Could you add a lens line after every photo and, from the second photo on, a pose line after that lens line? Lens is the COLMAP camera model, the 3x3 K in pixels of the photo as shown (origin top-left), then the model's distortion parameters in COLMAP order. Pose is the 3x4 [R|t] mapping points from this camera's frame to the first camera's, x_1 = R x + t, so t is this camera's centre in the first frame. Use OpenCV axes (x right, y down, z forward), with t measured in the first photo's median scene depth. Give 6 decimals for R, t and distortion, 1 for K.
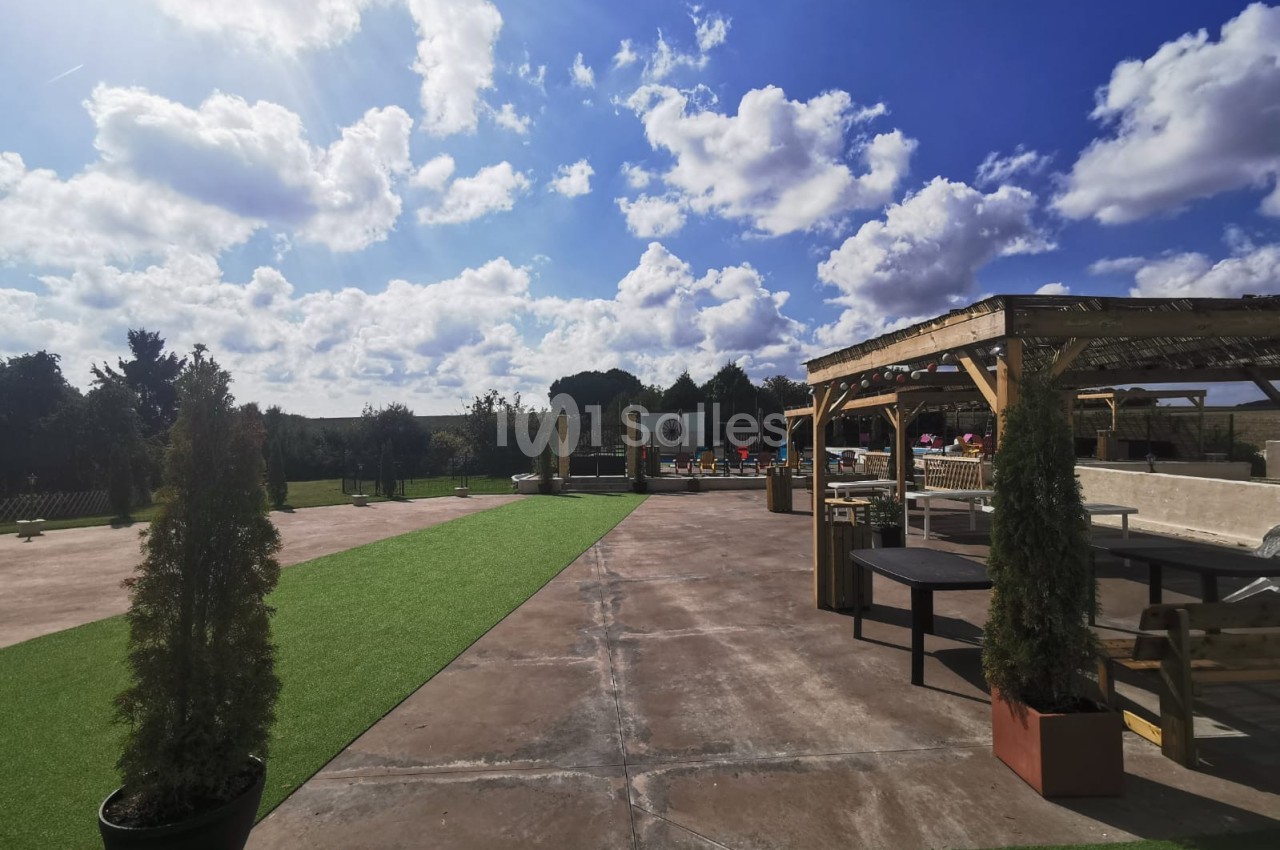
lens RADIAL K [[607.7, 0, 629.0], [0, 607.7, 429.9], [0, 0, 1]] dist [0.001243, 0.002392]
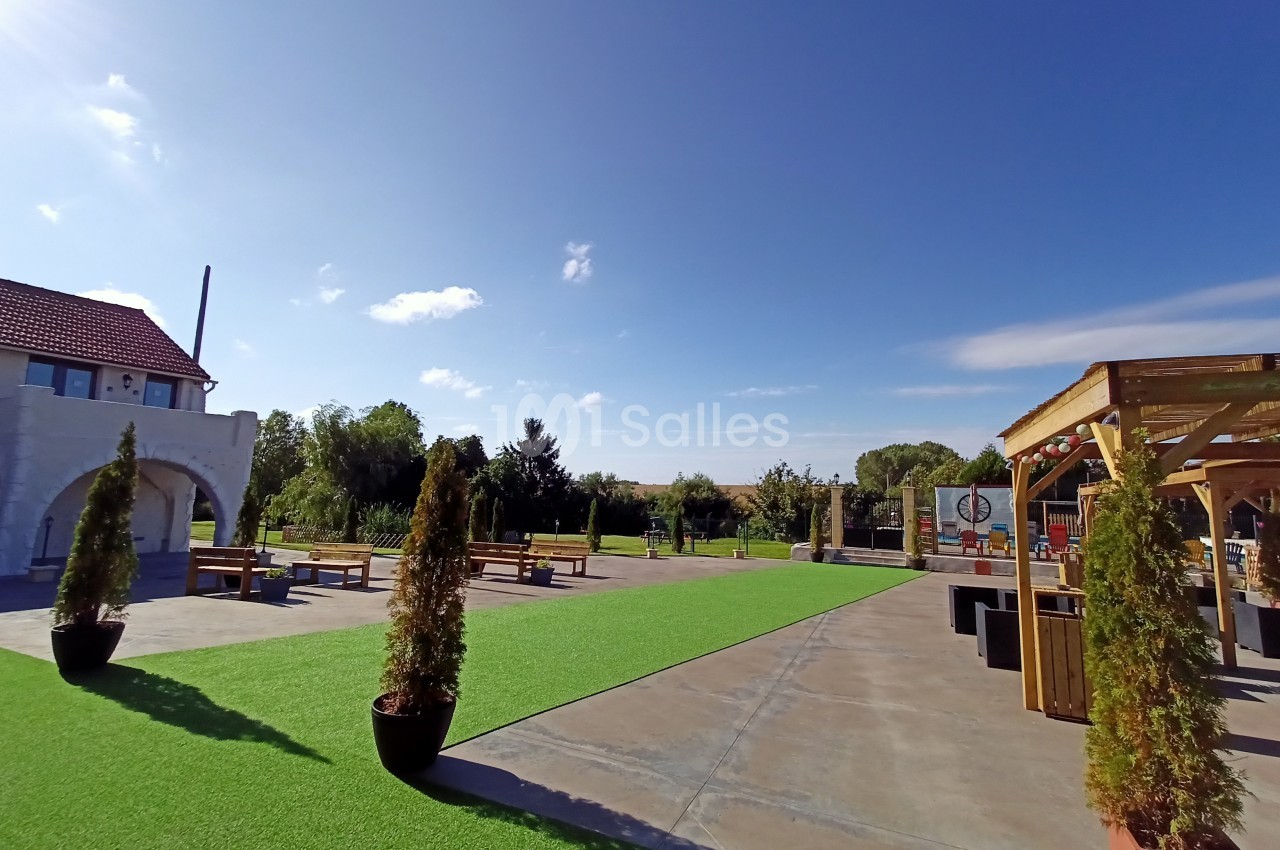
lens RADIAL K [[561.3, 0, 632.3], [0, 561.3, 428.2], [0, 0, 1]] dist [-0.004707, 0.000178]
pose [[0.870670, -0.023293, -0.491316, 0.236498], [-0.038682, 0.992542, -0.115605, 0.002317], [0.490345, 0.119659, 0.863275, -0.044567]]
